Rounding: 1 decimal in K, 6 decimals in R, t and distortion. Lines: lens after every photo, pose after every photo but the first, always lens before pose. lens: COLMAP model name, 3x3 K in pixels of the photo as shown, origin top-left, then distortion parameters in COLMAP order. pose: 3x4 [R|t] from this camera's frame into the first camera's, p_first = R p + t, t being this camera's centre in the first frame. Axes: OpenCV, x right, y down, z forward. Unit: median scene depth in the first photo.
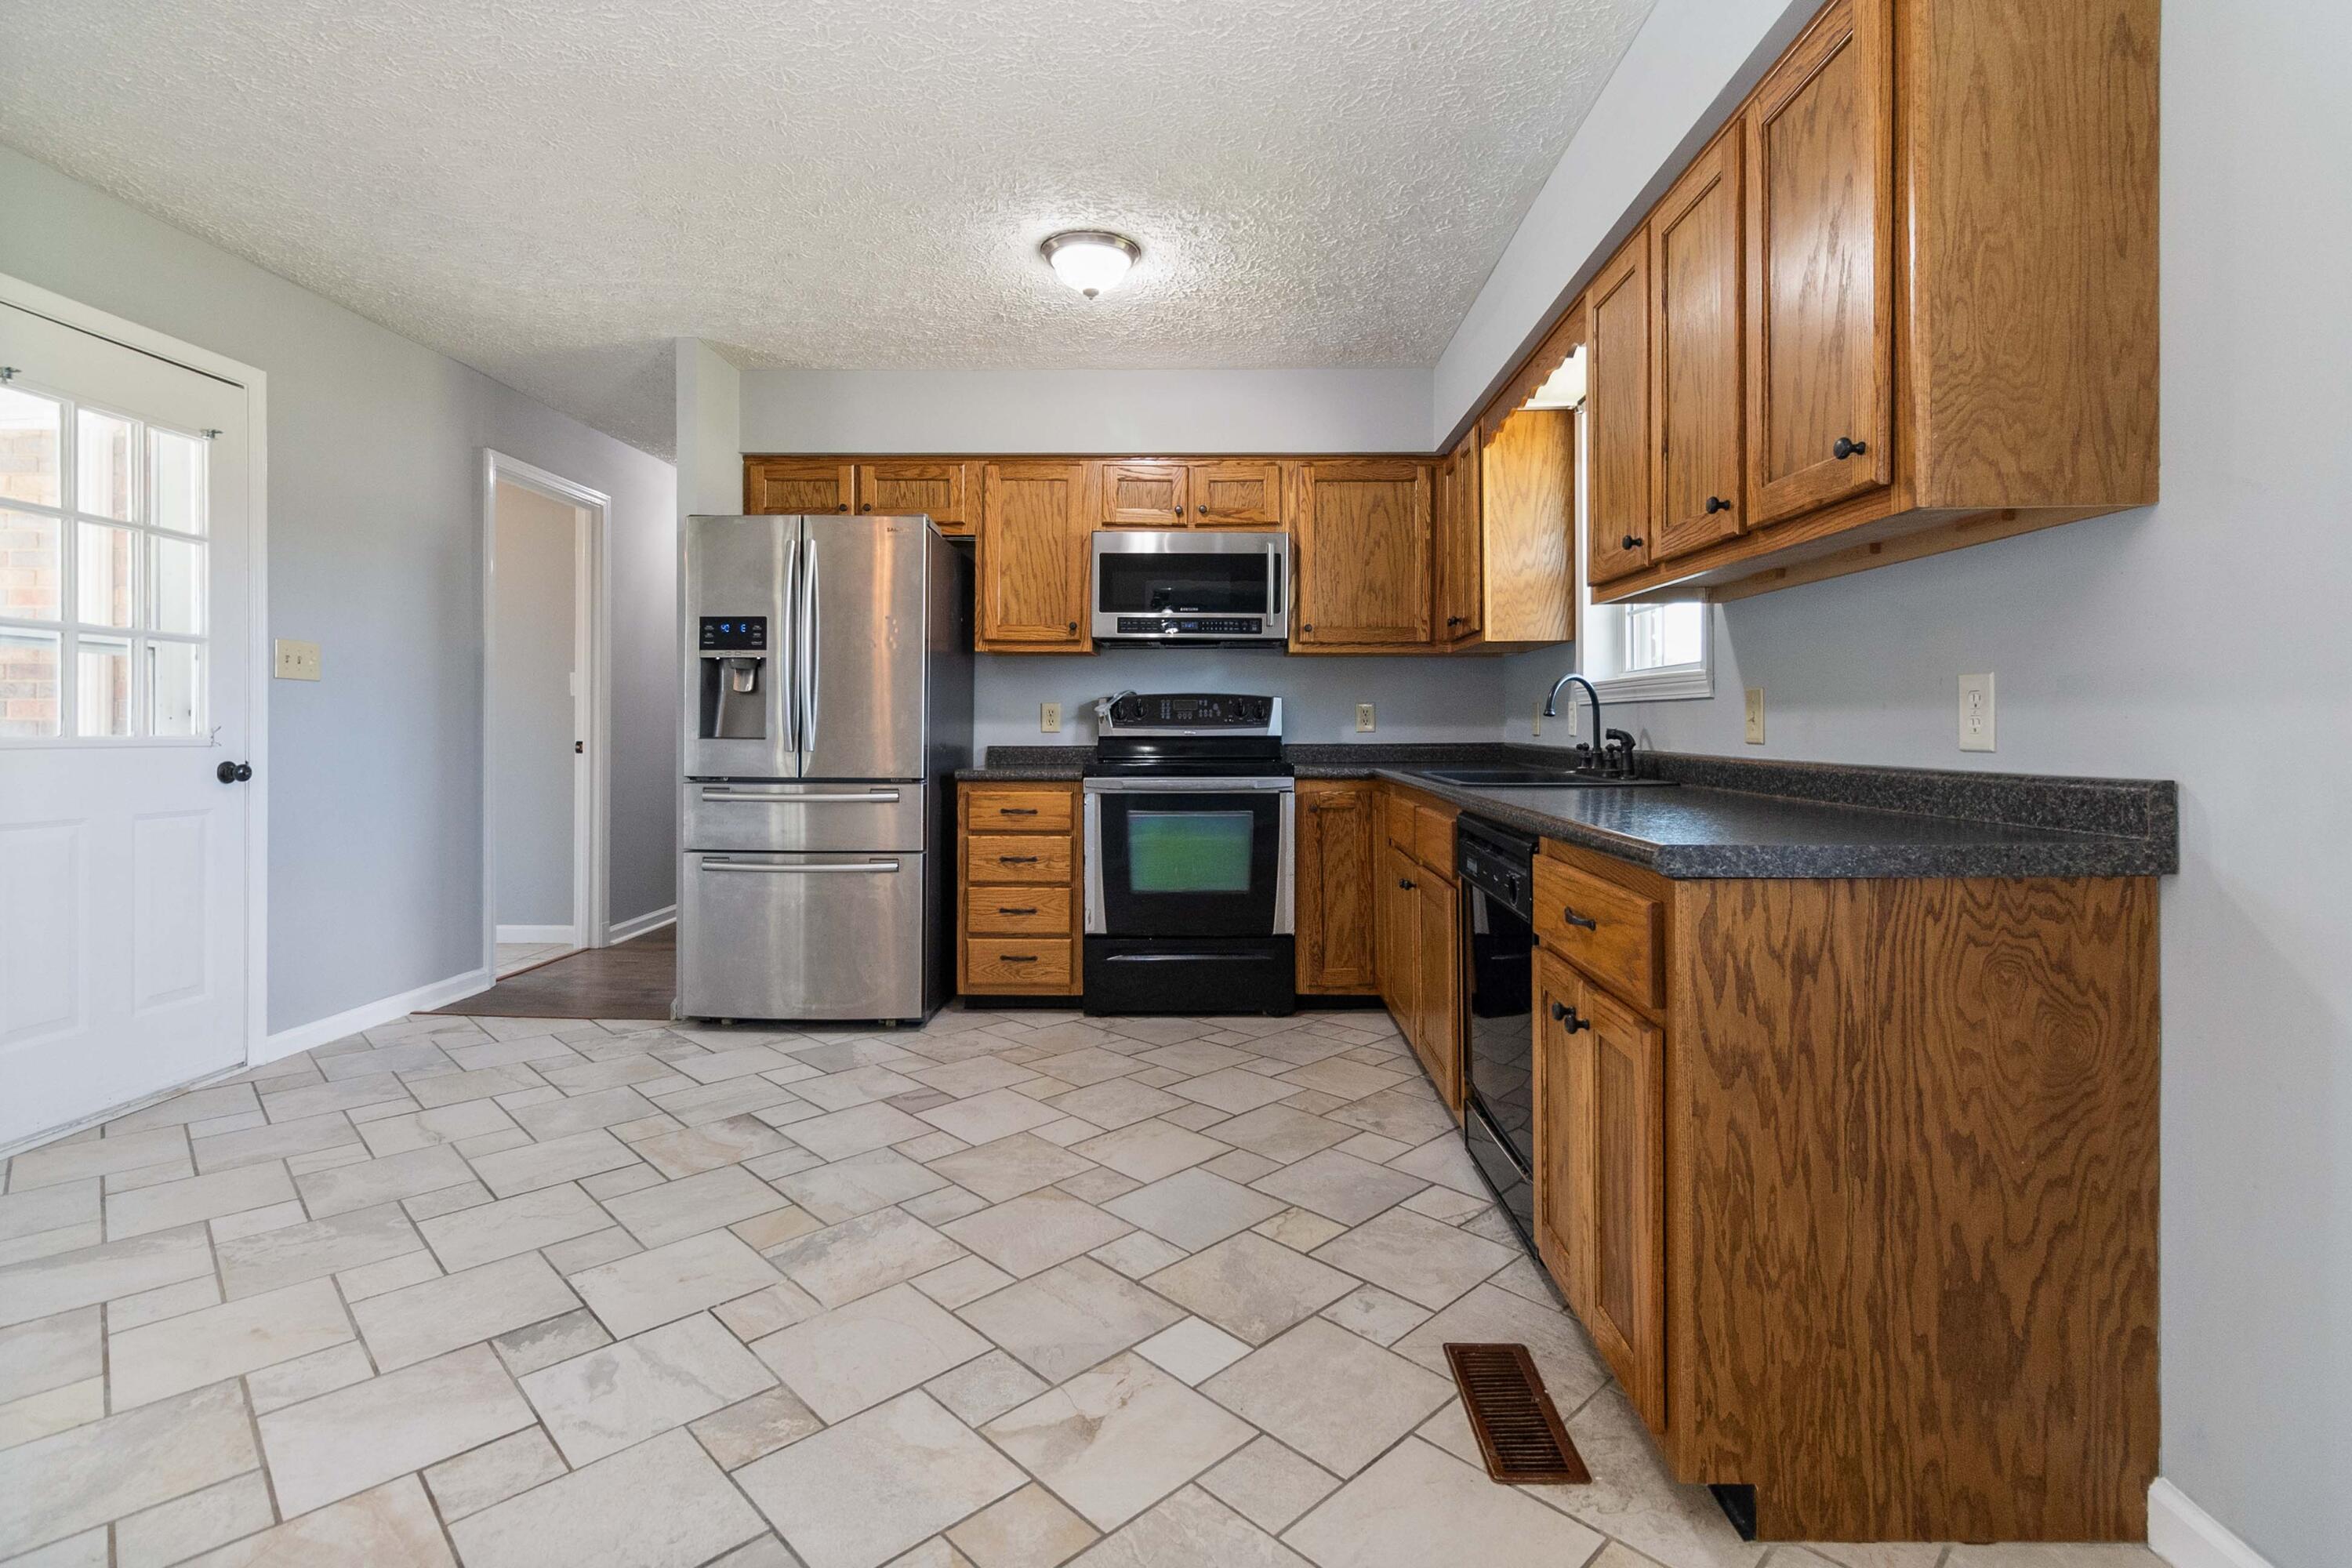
lens RADIAL K [[1108.3, 0, 1178.3], [0, 1108.3, 715.1], [0, 0, 1]] dist [-0.000173, 0.001040]
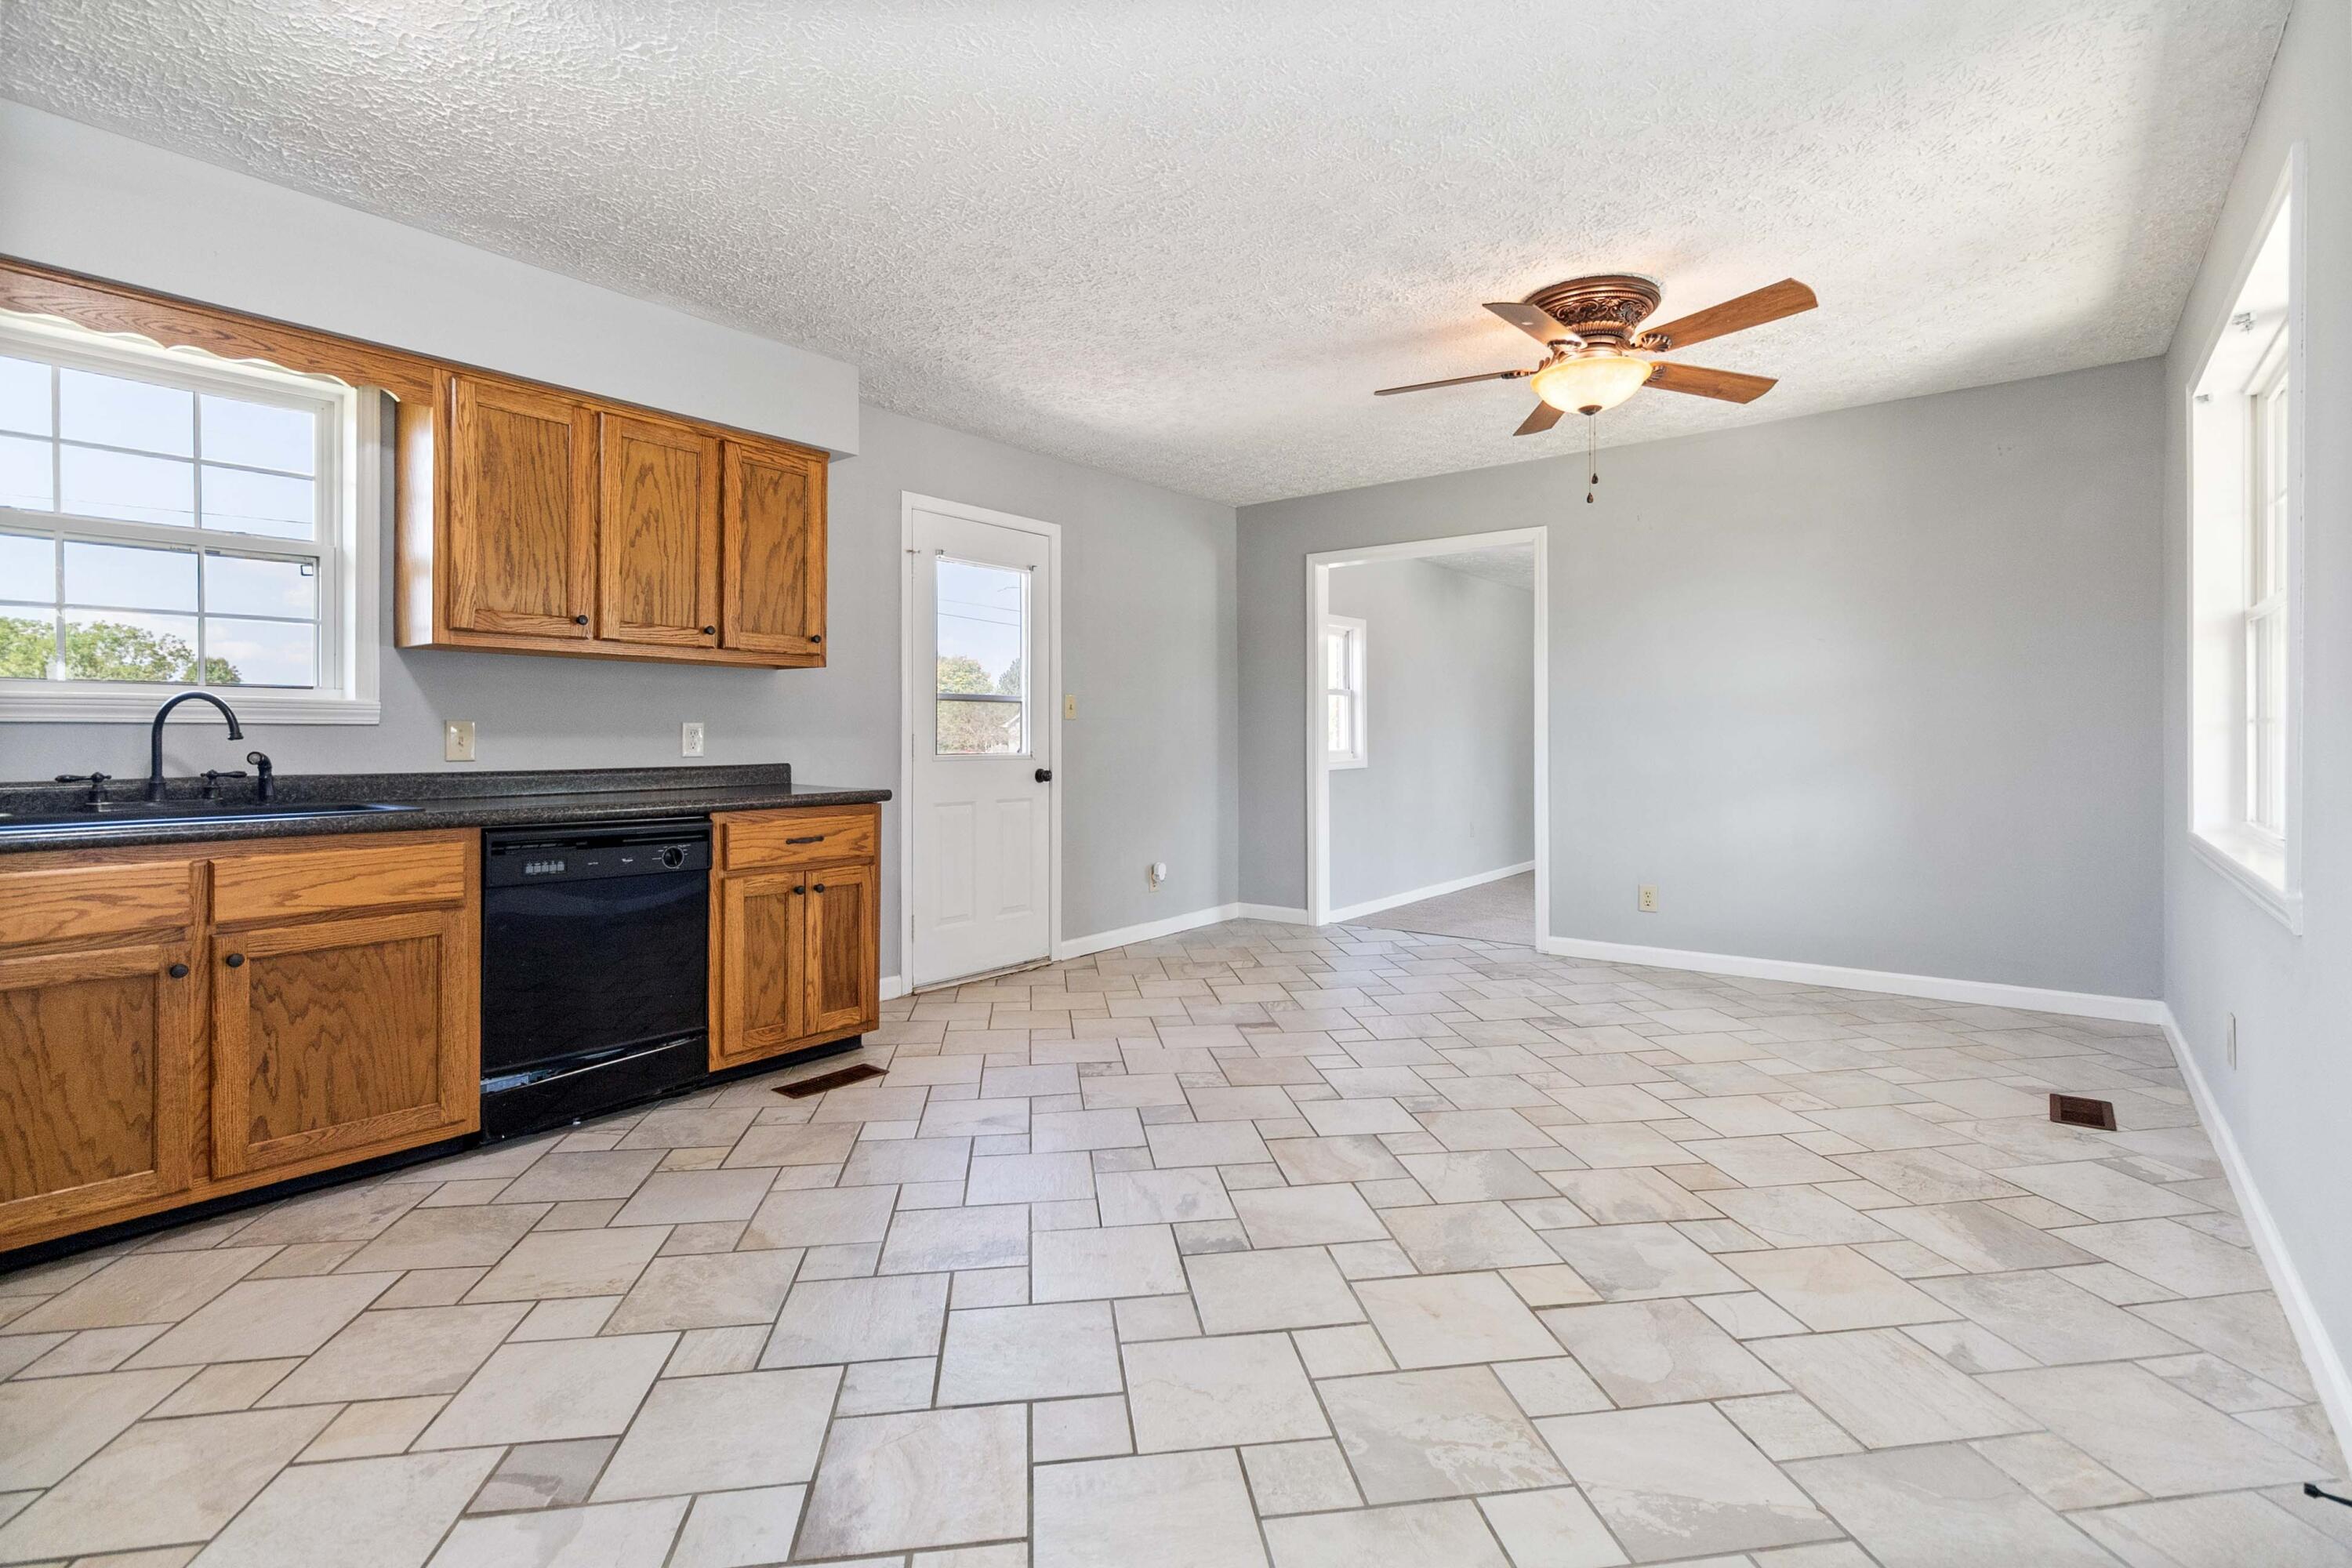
lens RADIAL K [[1108.3, 0, 1207.7], [0, 1108.3, 743.2], [0, 0, 1]] dist [-0.000173, 0.001040]
pose [[-0.819896, -0.003493, 0.572501, -0.598206], [-0.004545, 0.999990, -0.000408, 0.000375], [-0.572494, -0.002936, -0.819904, 0.951112]]
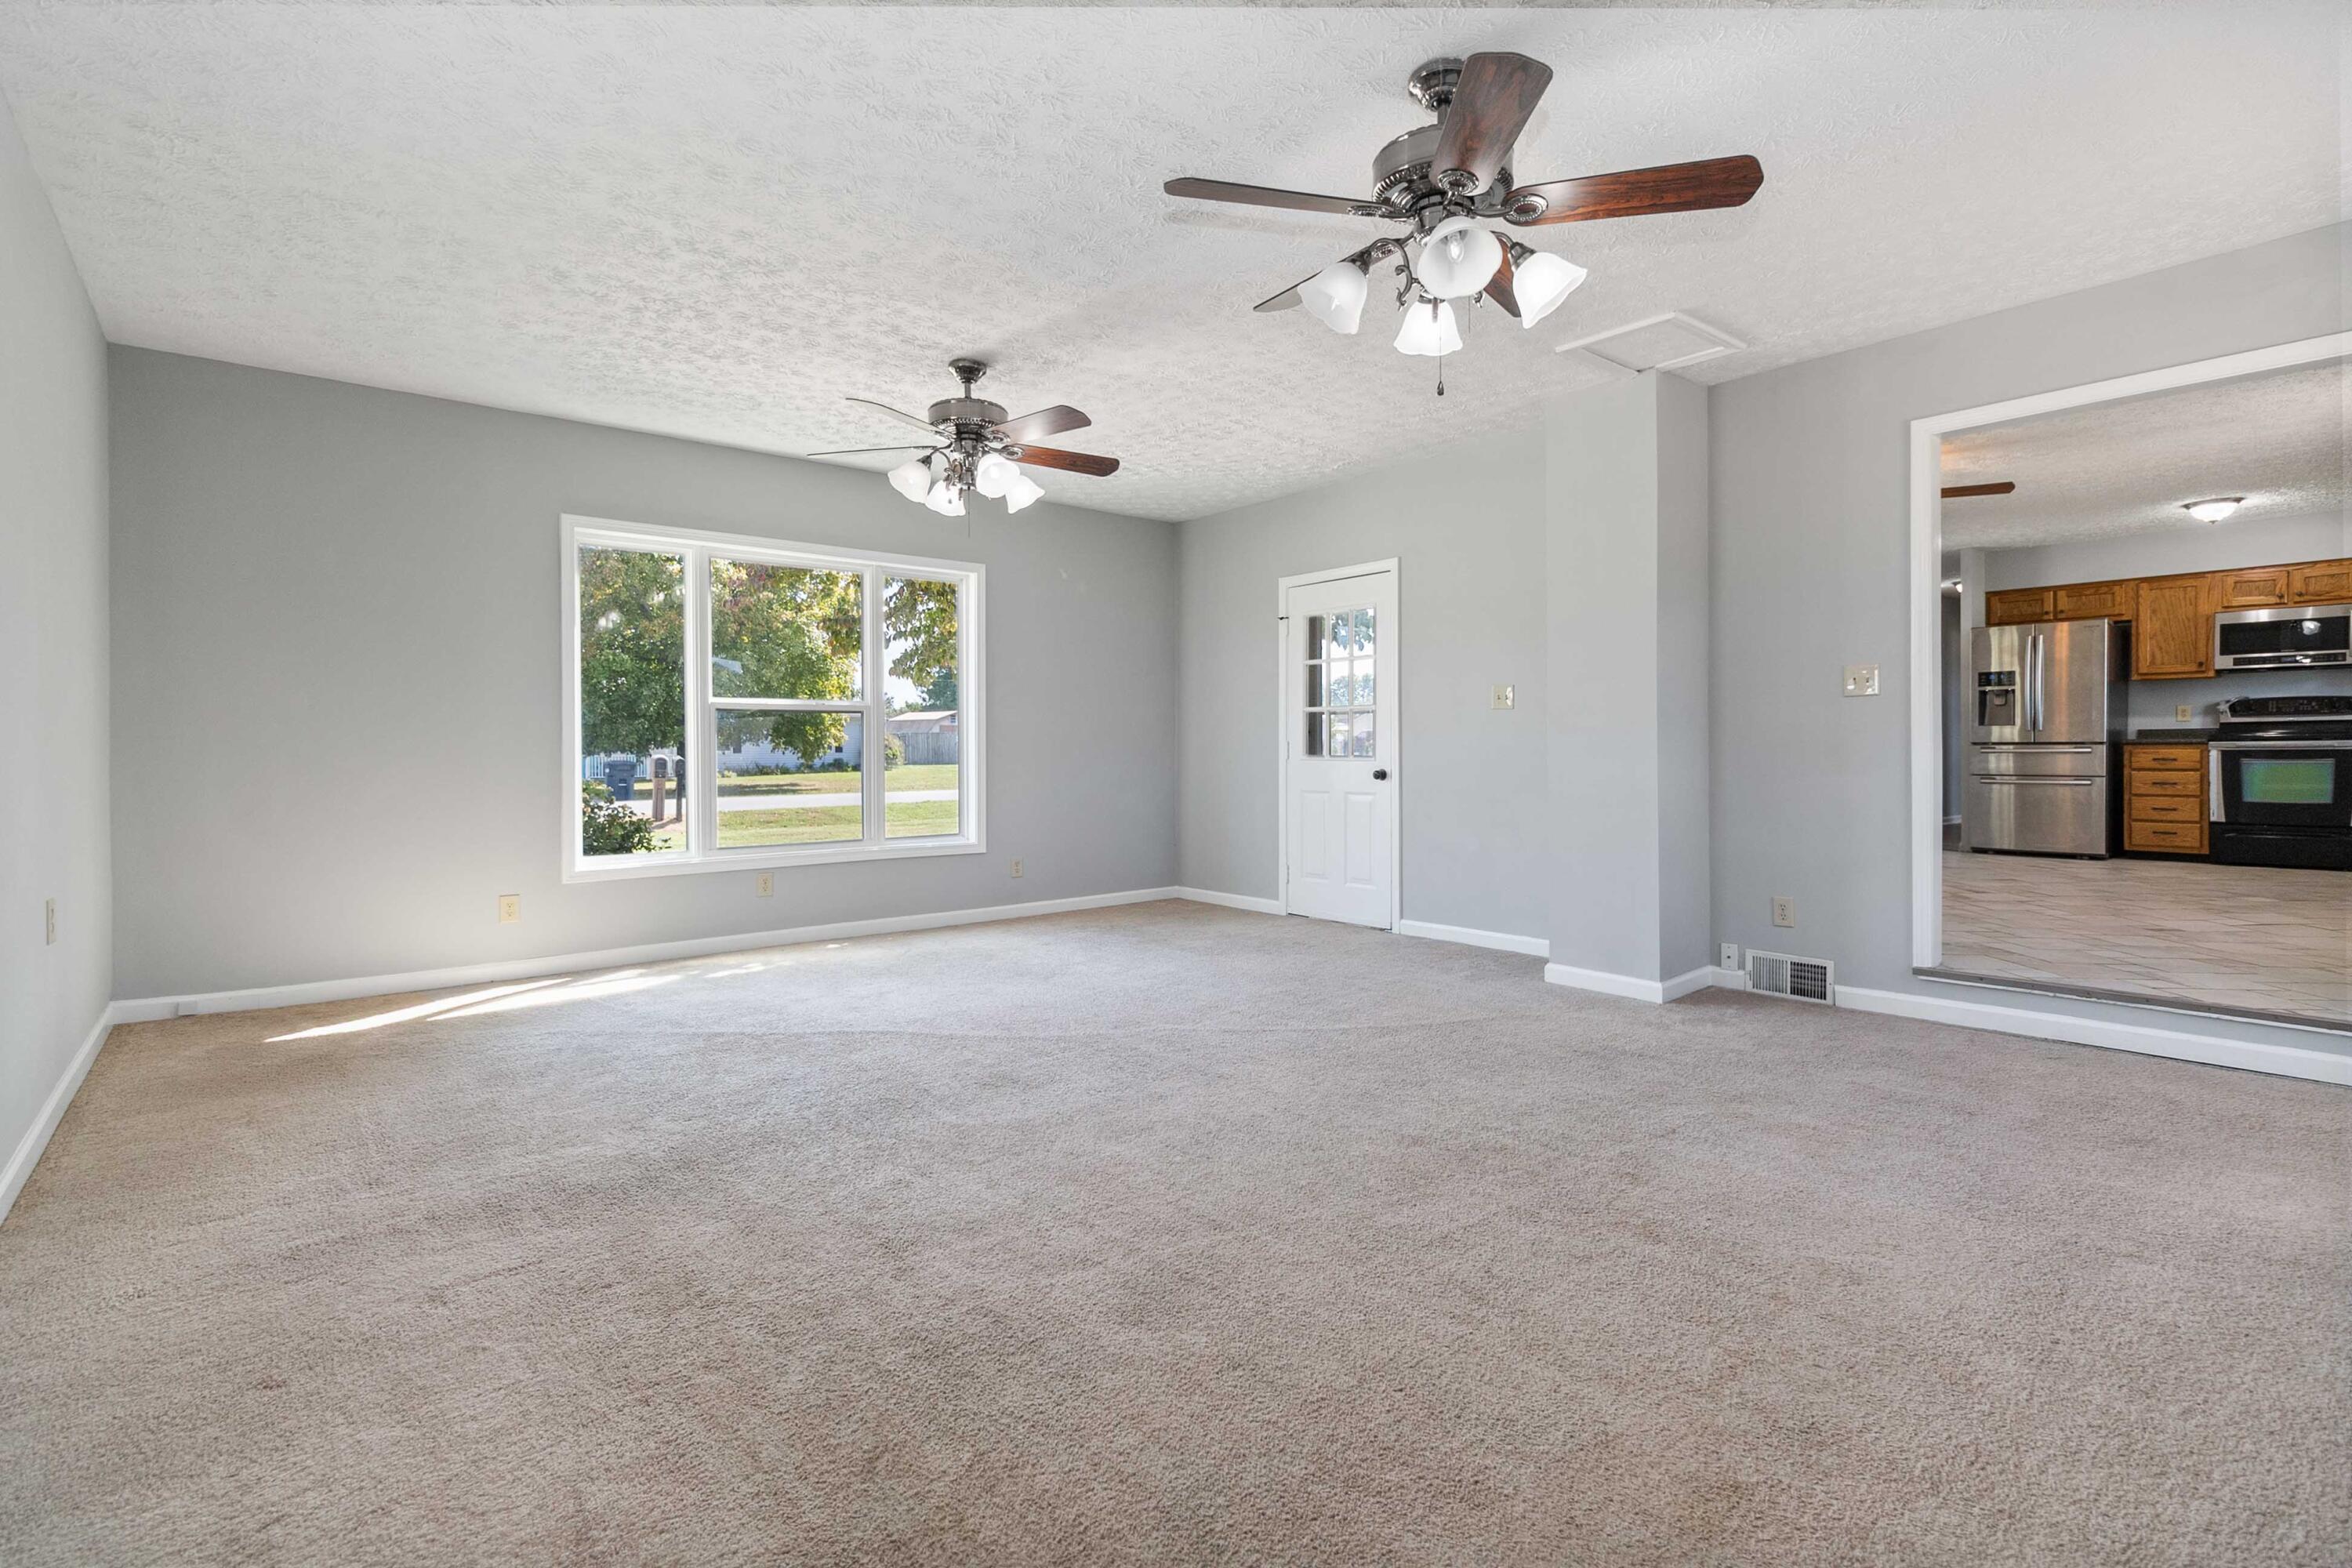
lens RADIAL K [[1108.3, 0, 1161.9], [0, 1108.3, 760.3], [0, 0, 1]] dist [-0.000173, 0.001040]
pose [[0.666488, -0.001314, -0.745514, 0.142562], [0.021590, 0.999613, 0.017540, 0.013745], [0.745203, -0.027786, 0.666259, -1.686452]]
